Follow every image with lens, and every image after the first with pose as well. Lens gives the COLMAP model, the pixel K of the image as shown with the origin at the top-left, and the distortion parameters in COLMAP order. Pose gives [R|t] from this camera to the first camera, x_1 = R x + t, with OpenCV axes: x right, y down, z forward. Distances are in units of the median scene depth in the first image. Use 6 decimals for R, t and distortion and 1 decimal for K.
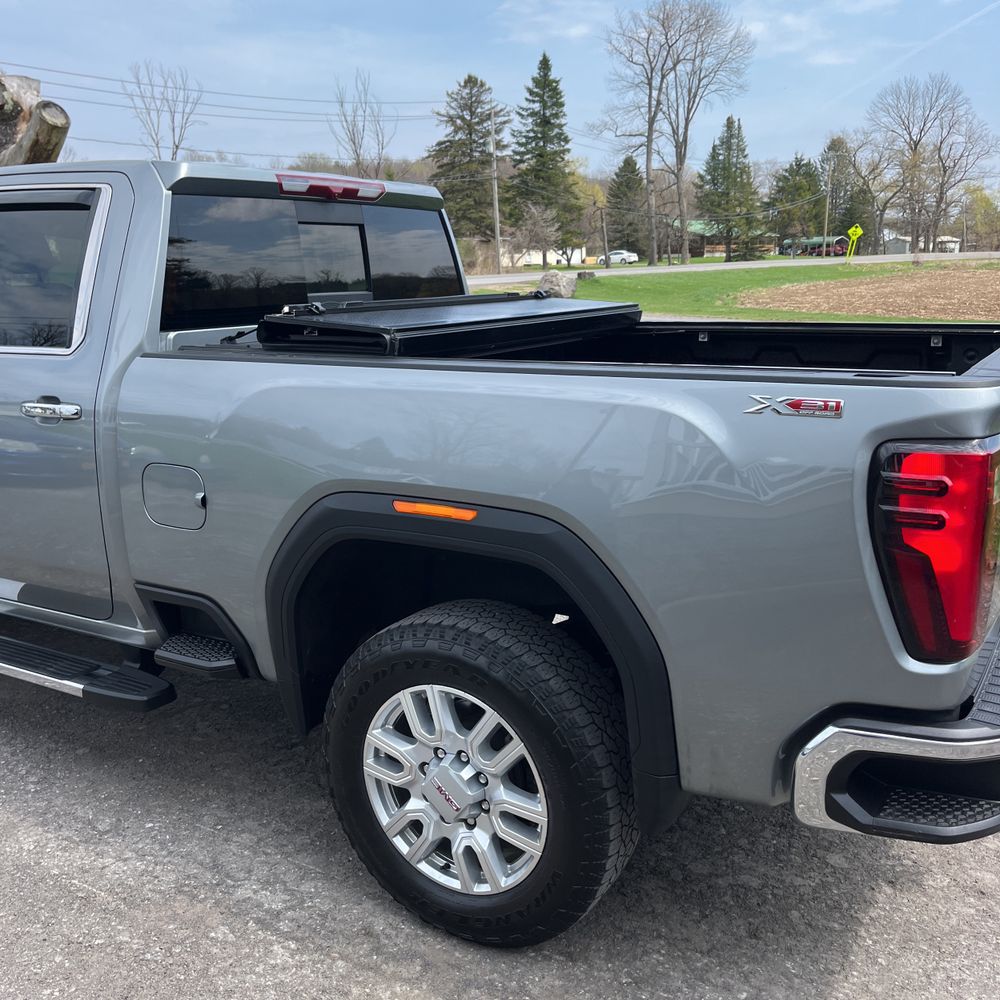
lens RADIAL K [[1018.3, 0, 497.6], [0, 1018.3, 496.2], [0, 0, 1]] dist [0.019912, 0.000000]
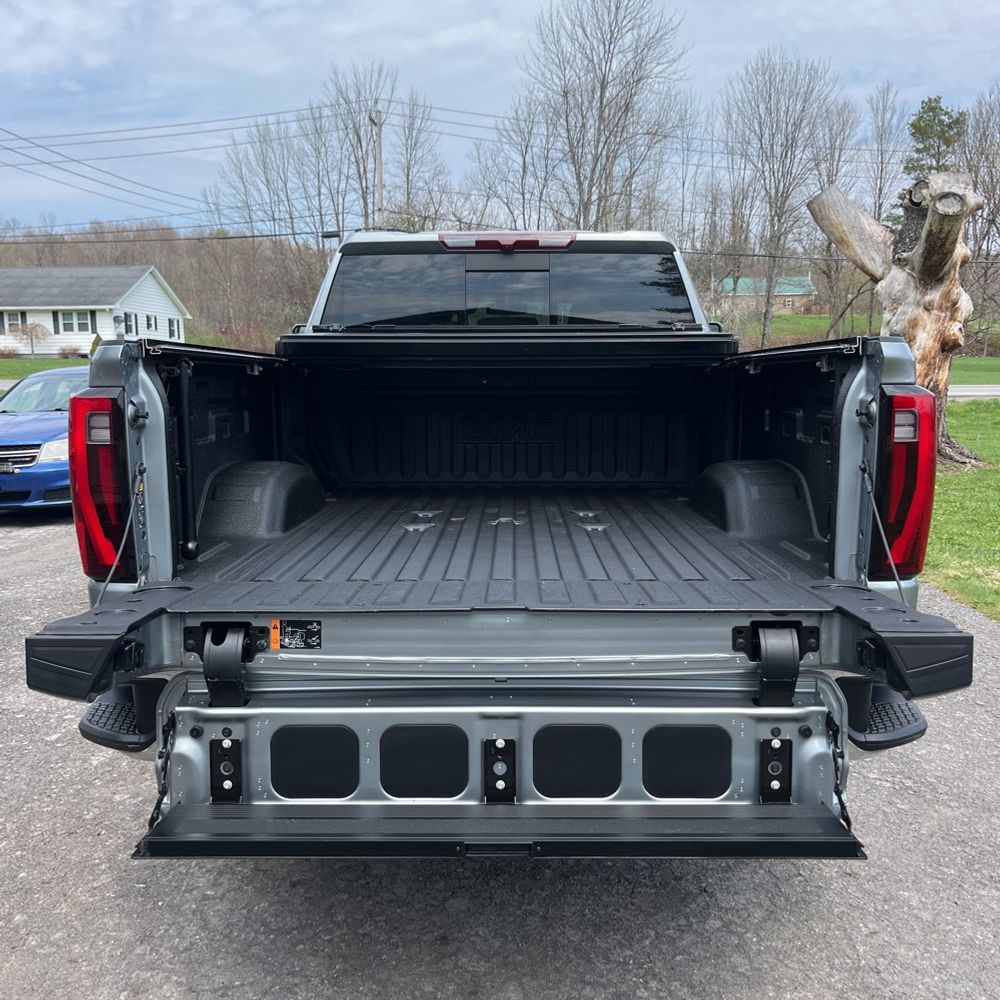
lens RADIAL K [[1018.3, 0, 505.8], [0, 1018.3, 511.2], [0, 0, 1]] dist [0.019912, 0.000000]
pose [[0.503653, 0.124648, -0.854866, 1.124705], [-0.194882, 0.980423, 0.028138, -0.026608], [0.841638, 0.152426, 0.518085, 0.519707]]
